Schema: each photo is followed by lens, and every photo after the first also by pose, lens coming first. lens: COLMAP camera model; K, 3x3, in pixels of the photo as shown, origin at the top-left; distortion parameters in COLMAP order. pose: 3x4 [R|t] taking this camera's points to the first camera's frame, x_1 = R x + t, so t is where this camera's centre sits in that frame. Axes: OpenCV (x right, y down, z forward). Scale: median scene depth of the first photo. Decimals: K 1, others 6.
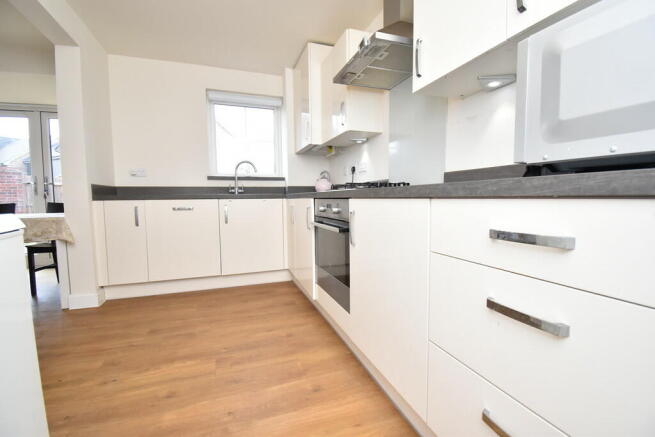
lens RADIAL K [[295.1, 0, 327.5], [0, 295.1, 218.5], [0, 0, 1]] dist [-0.002052, -0.000525]
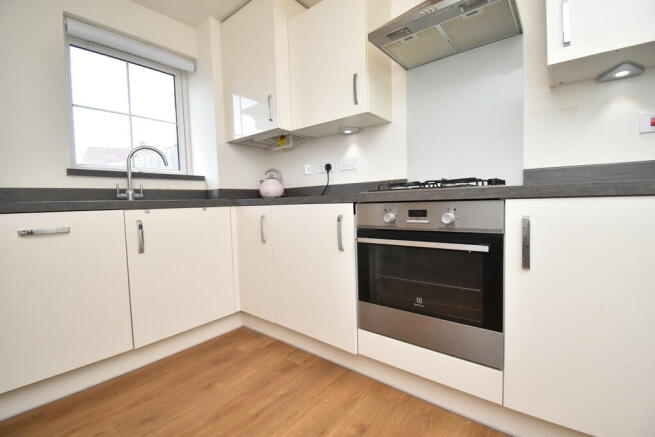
lens RADIAL K [[295.1, 0, 327.5], [0, 295.1, 218.5], [0, 0, 1]] dist [-0.002052, -0.000525]
pose [[0.851271, -0.043204, 0.522945, -0.296551], [0.057395, 0.998291, -0.010955, -0.019875], [-0.521579, 0.039340, 0.852296, 0.305100]]
